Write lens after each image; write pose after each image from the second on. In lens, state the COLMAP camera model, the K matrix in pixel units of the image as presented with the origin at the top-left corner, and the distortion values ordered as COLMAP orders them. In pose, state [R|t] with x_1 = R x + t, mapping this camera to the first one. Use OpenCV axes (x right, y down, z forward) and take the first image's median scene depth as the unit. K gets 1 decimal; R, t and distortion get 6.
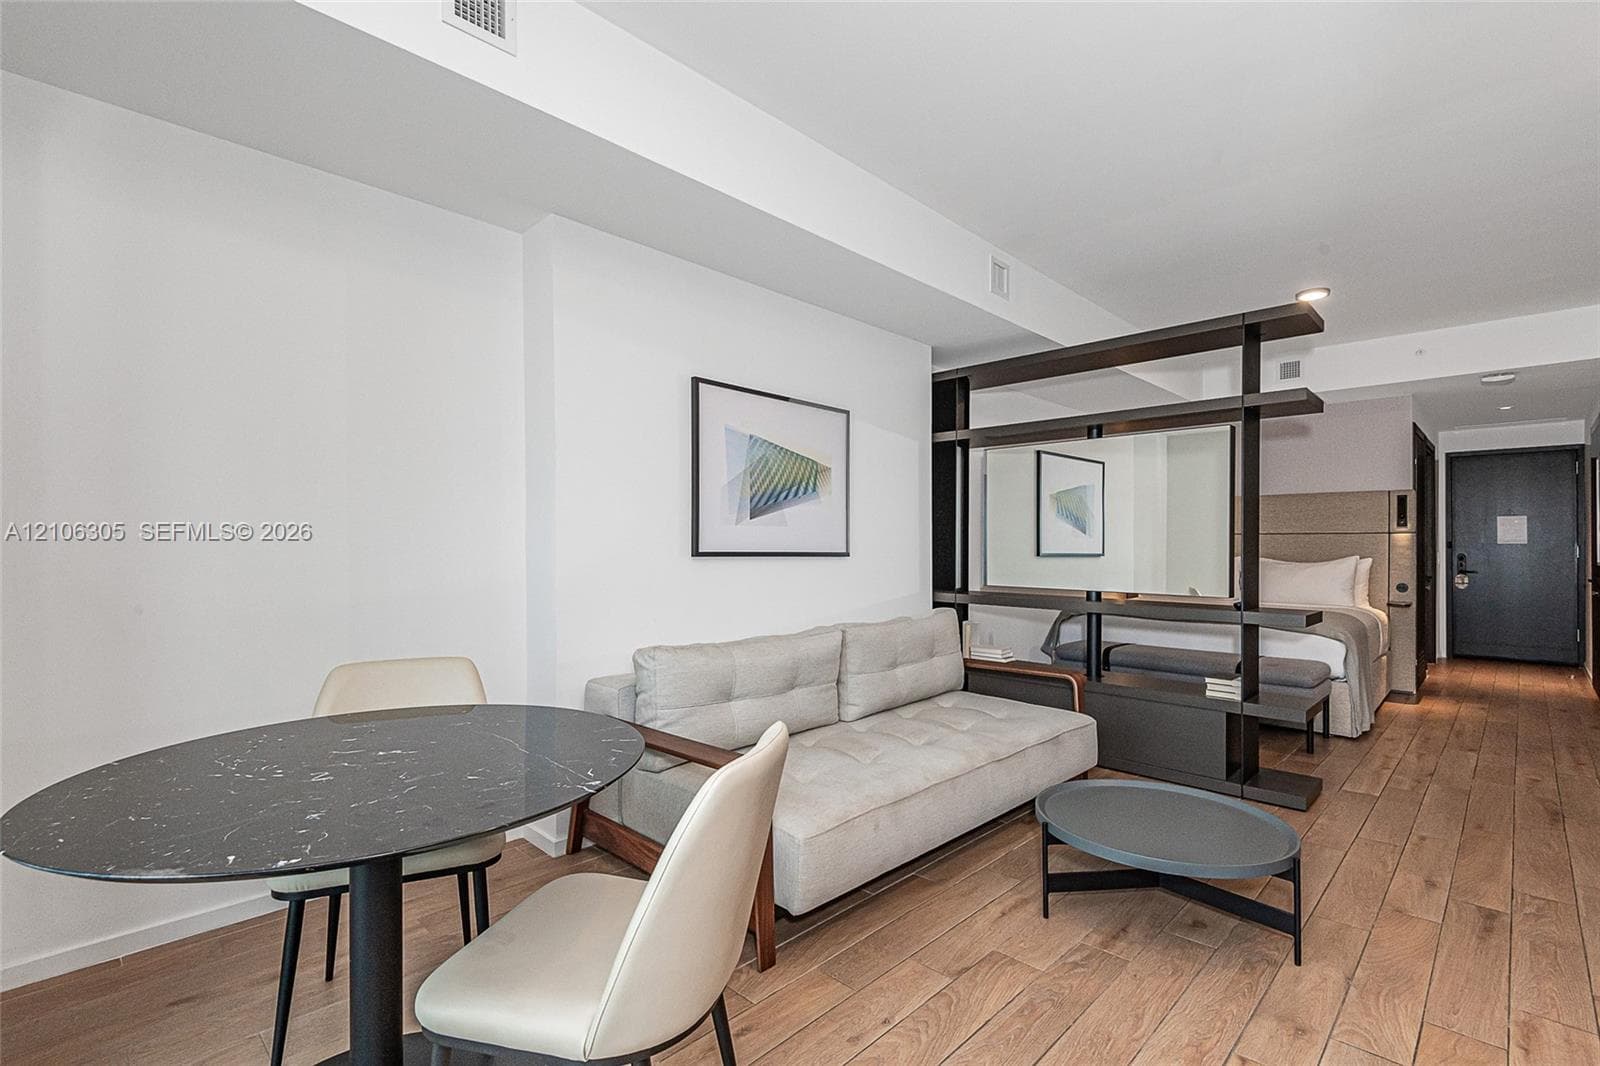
lens RADIAL K [[737.7, 0, 805.5], [0, 737.7, 535.1], [0, 0, 1]] dist [0.025859, -0.009548]
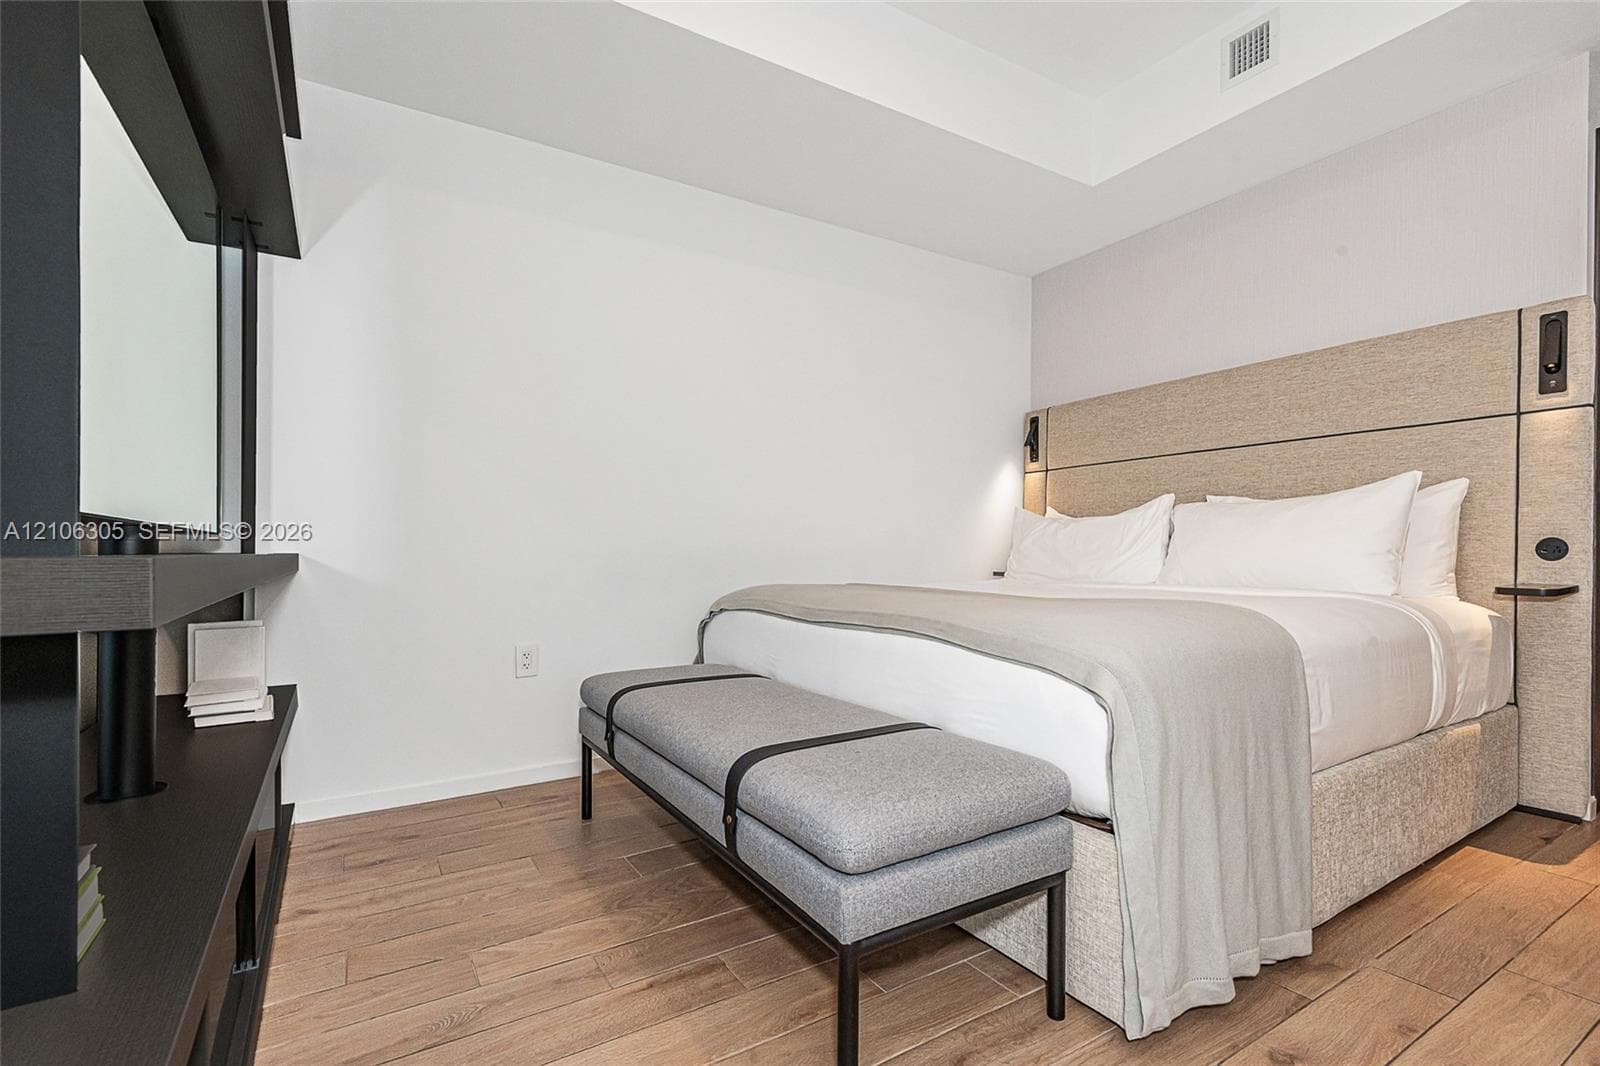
lens RADIAL K [[737.7, 0, 791.5], [0, 737.7, 544.2], [0, 0, 1]] dist [0.025859, -0.009548]
pose [[0.968317, -0.006019, -0.249651, 0.510550], [0.008505, 0.999924, 0.008879, 0.061098], [0.249579, -0.010721, 0.968295, 0.519404]]
